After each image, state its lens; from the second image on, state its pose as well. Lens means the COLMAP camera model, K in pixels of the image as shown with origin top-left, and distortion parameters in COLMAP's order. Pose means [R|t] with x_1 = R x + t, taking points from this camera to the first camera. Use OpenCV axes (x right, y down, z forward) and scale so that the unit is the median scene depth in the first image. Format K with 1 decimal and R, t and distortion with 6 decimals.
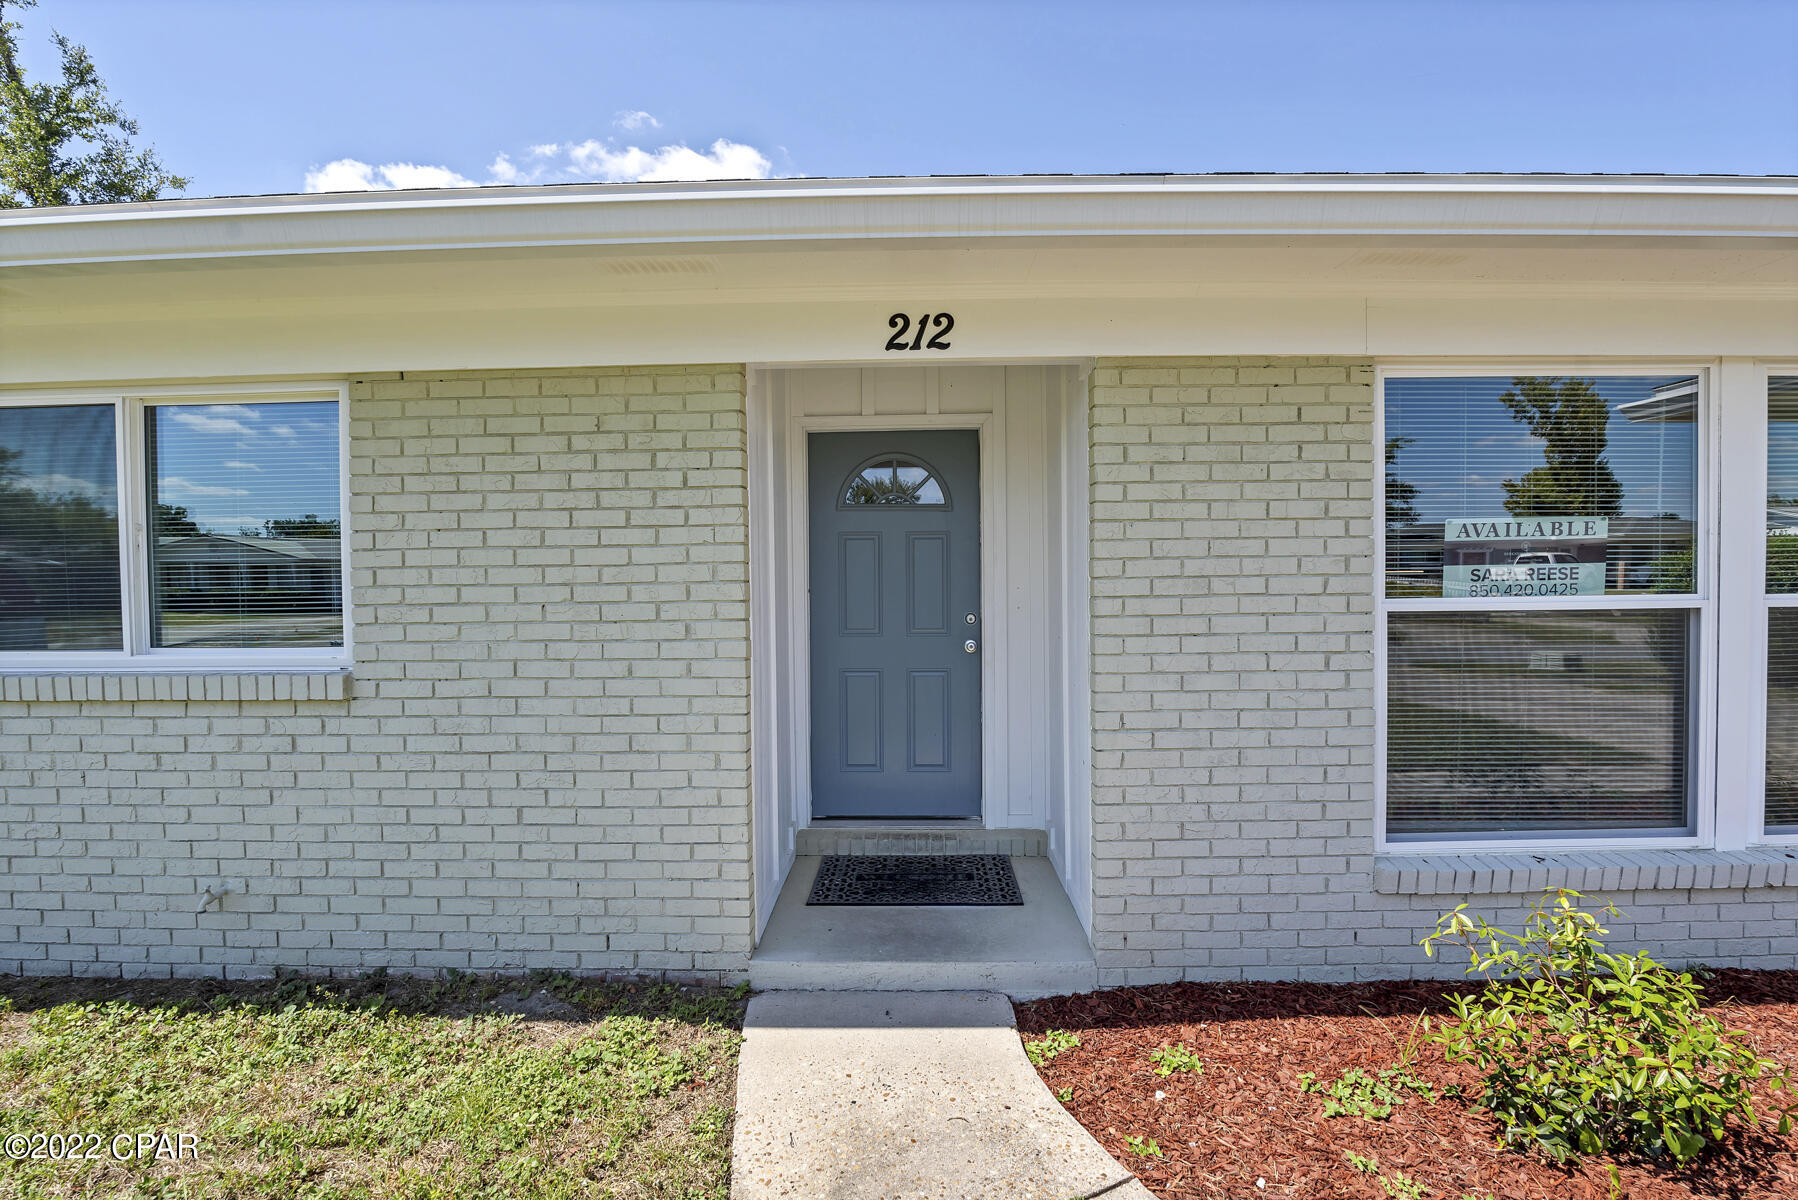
lens RADIAL K [[829.6, 0, 907.8], [0, 829.6, 613.3], [0, 0, 1]] dist [-0.026136, -0.000915]
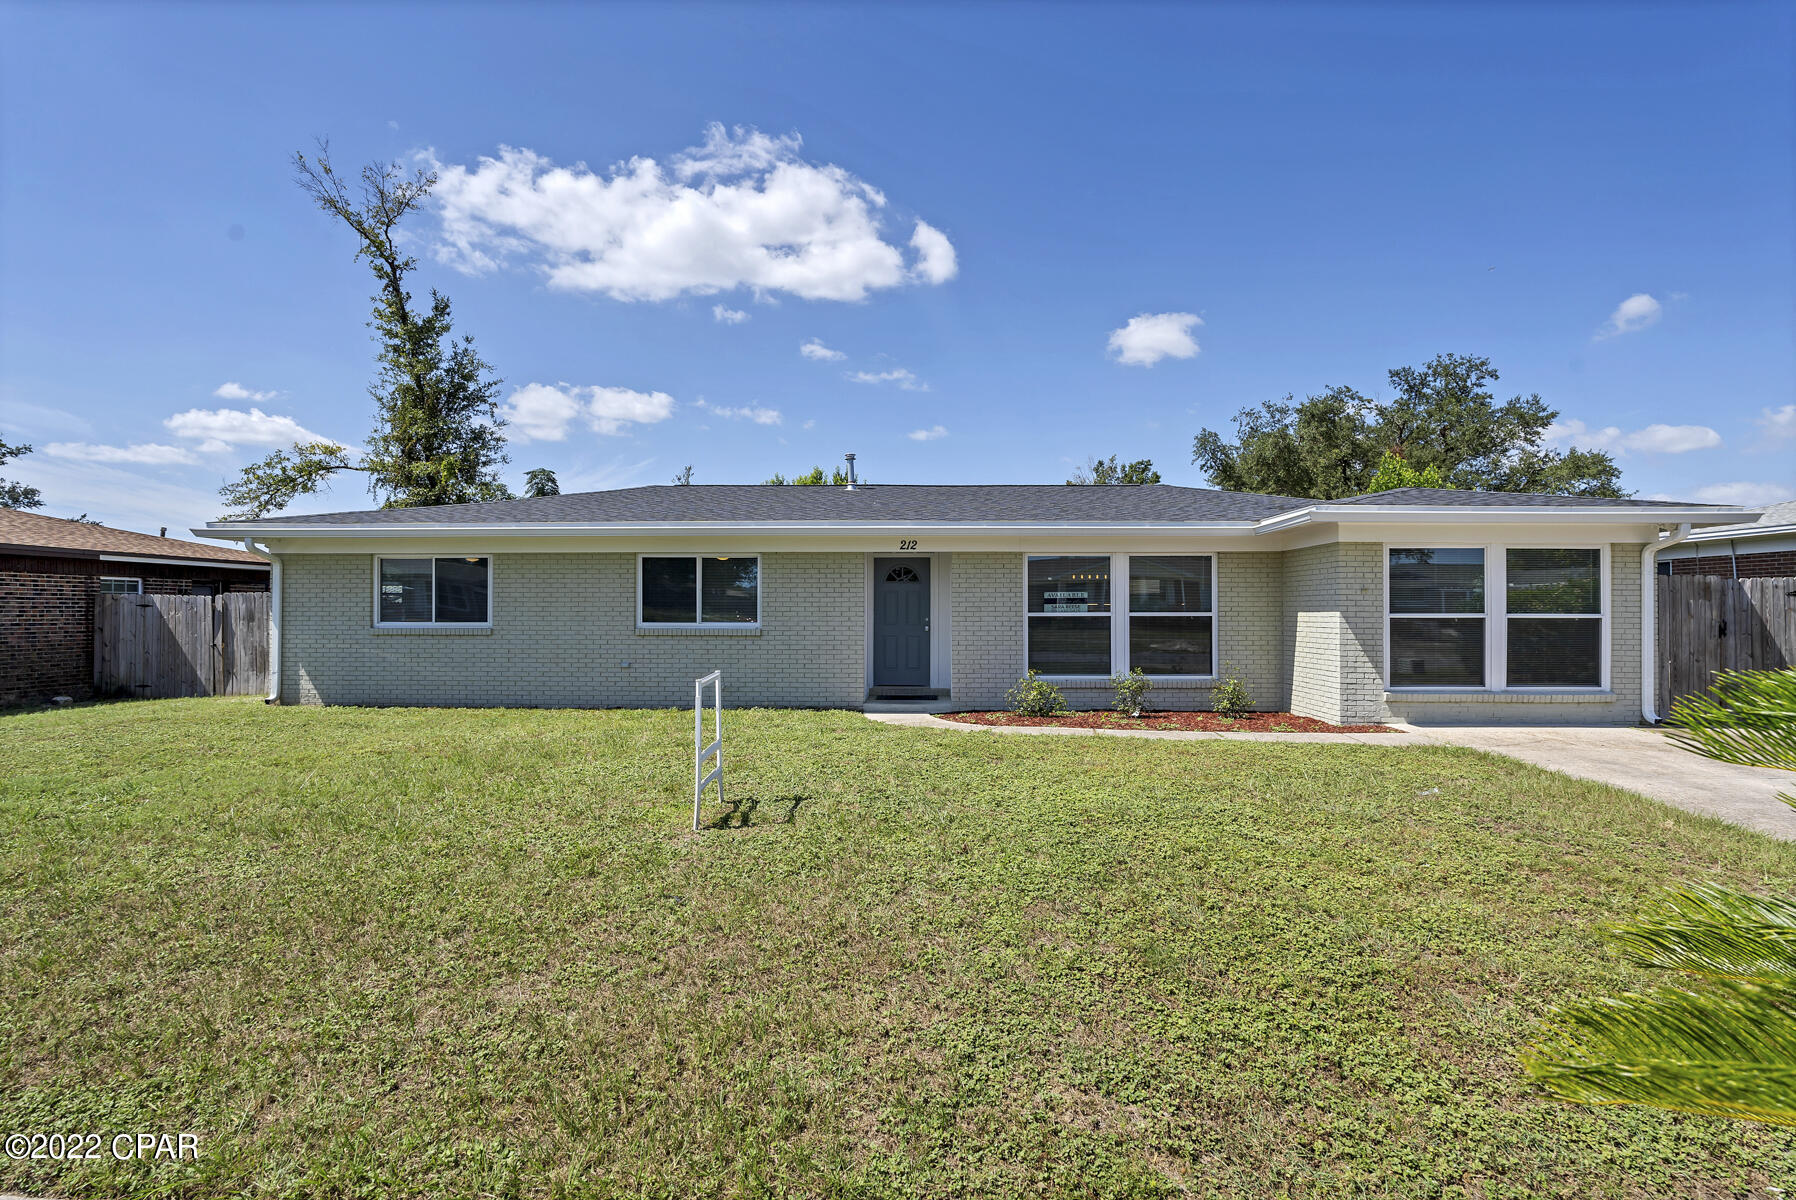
lens RADIAL K [[865.8, 0, 898.0], [0, 865.8, 600.0], [0, 0, 1]] dist [-0.030803, 0.000509]
pose [[0.999869, 0.010271, -0.012514, 0.013559], [-0.010686, 0.999379, -0.033568, 0.066525], [0.012161, 0.033697, 0.999358, -3.124194]]
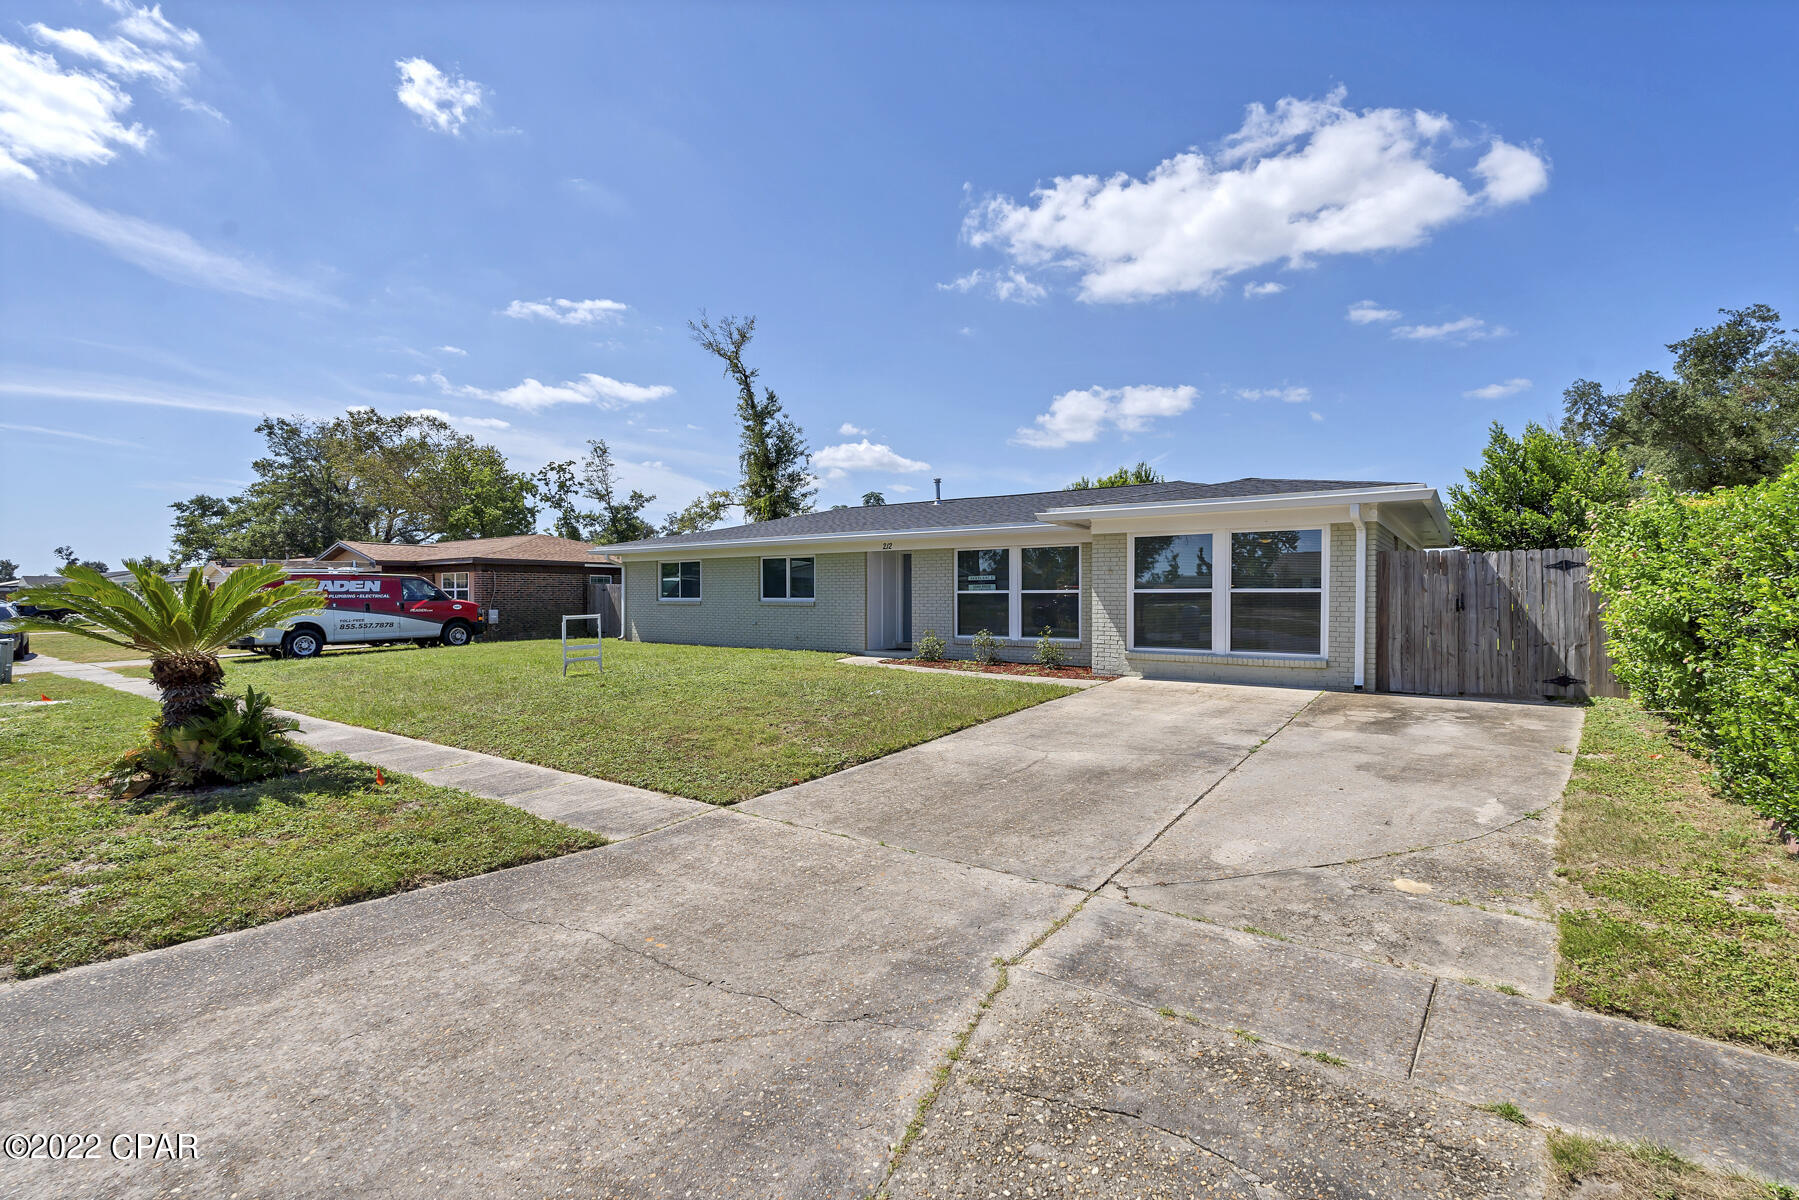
lens RADIAL K [[819.1, 0, 899.5], [0, 819.1, 600.0], [0, 0, 1]] dist [-0.017129, 0.000107]
pose [[0.815077, 0.012112, -0.579225, 3.465201], [-0.020007, 0.999774, -0.007247, 0.092209], [0.579007, 0.017495, 0.815135, -3.723371]]
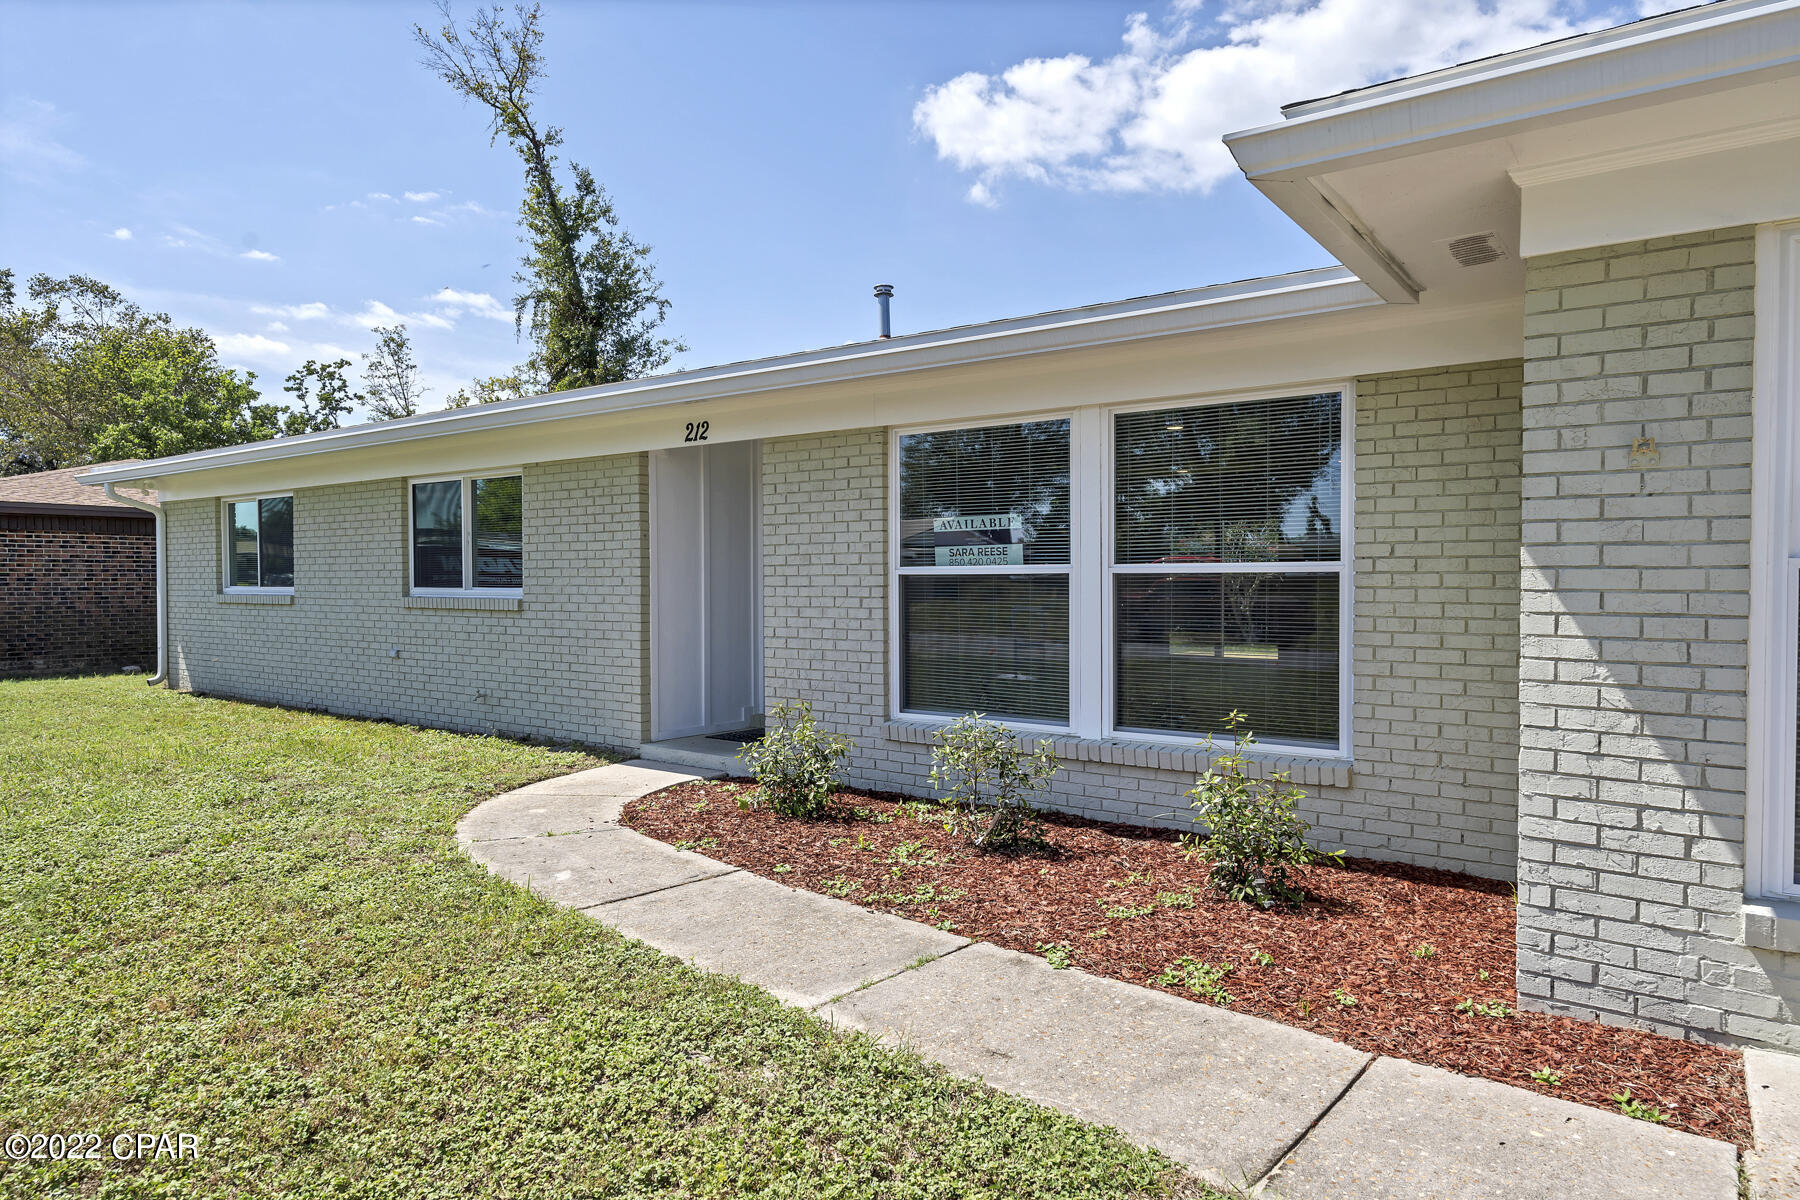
lens RADIAL K [[1110.0, 0, 900.0], [0, 1110.0, 600.0], [0, 0, 1]] dist [-0.000982, -0.000494]
pose [[0.811670, 0.019990, -0.583774, 1.920934], [-0.019843, 0.999781, 0.006645, 0.035230], [0.583779, 0.006190, 0.811889, -0.851606]]
